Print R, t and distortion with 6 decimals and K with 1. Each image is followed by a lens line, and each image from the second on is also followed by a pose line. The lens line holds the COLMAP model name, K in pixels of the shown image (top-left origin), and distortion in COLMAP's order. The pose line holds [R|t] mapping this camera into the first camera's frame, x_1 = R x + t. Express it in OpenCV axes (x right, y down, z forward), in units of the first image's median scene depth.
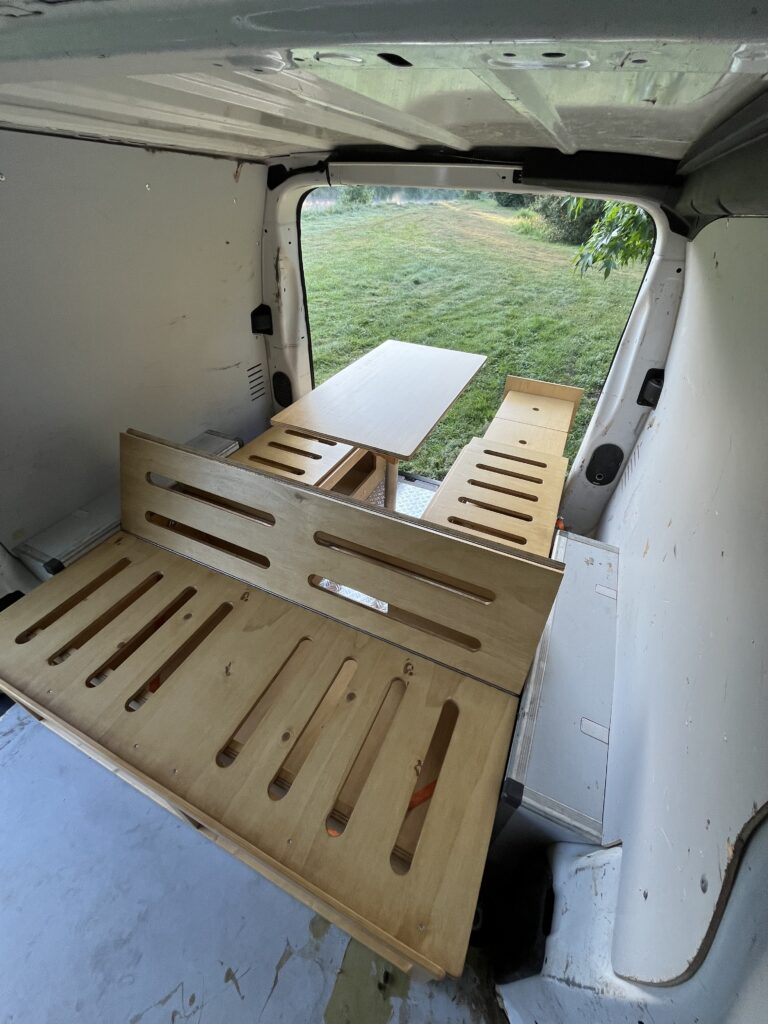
lens RADIAL K [[412.9, 0, 384.3], [0, 412.9, 510.0], [0, 0, 1]] dist [-0.002398, -0.000023]
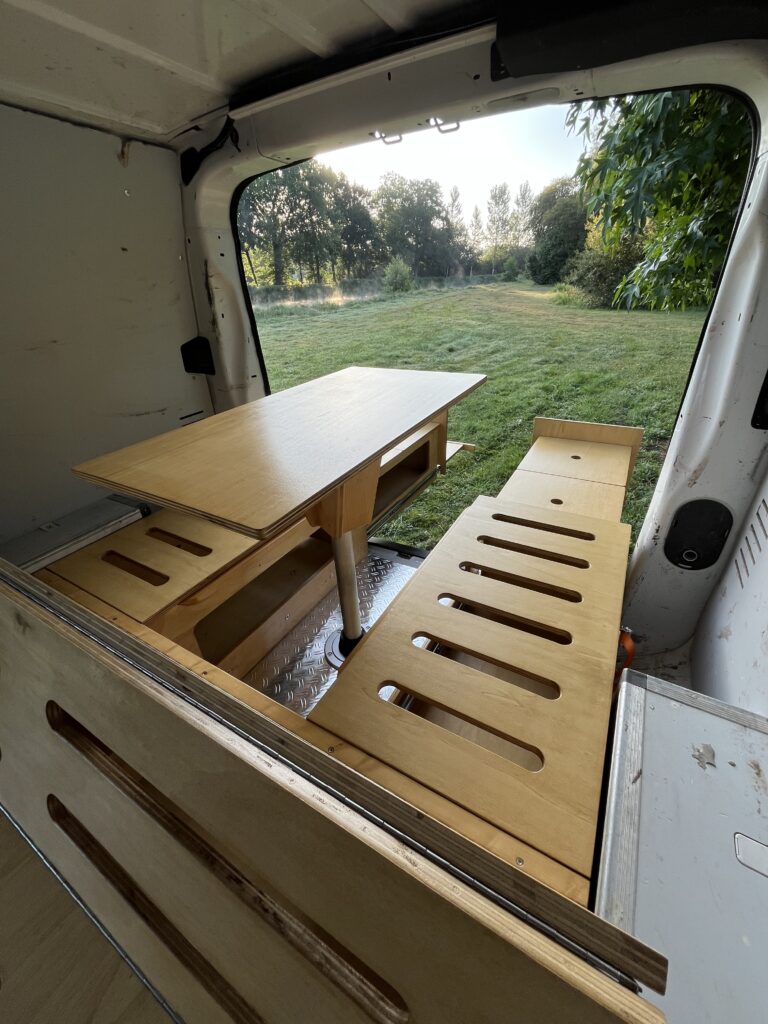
lens RADIAL K [[412.9, 0, 384.3], [0, 412.9, 510.0], [0, 0, 1]] dist [-0.002398, -0.000023]
pose [[0.992913, -0.020244, -0.117103, 0.129033], [0.001211, 0.987057, -0.160364, -0.041084], [0.118834, 0.159086, 0.980087, 0.293733]]
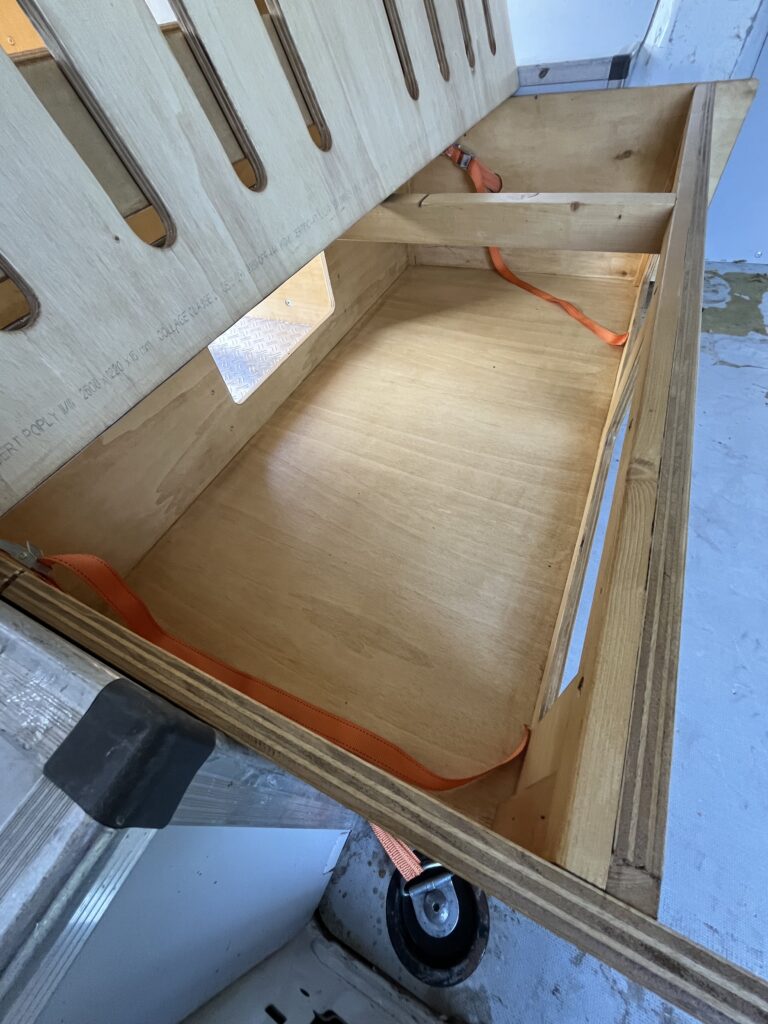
lens RADIAL K [[412.9, 0, 384.3], [0, 412.9, 510.0], [0, 0, 1]] dist [-0.002398, -0.000023]
pose [[0.010619, -0.805770, 0.592133, -0.473588], [0.720206, 0.416960, 0.554480, 0.053993], [-0.693679, 0.420570, 0.584748, 0.492624]]
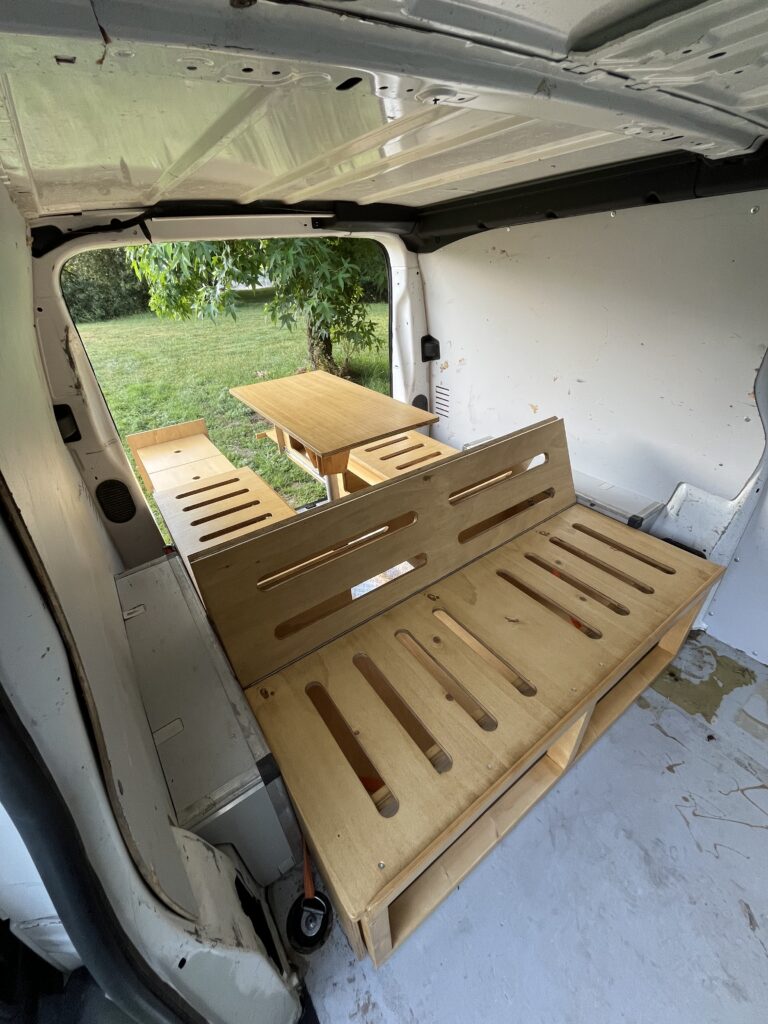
lens RADIAL K [[412.9, 0, 384.3], [0, 412.9, 510.0], [0, 0, 1]] dist [-0.002398, -0.000023]
pose [[0.497232, -0.508974, 0.702642, -0.558644], [0.594609, 0.789664, 0.151230, -0.102578], [-0.631824, 0.342600, 0.695287, 0.164962]]
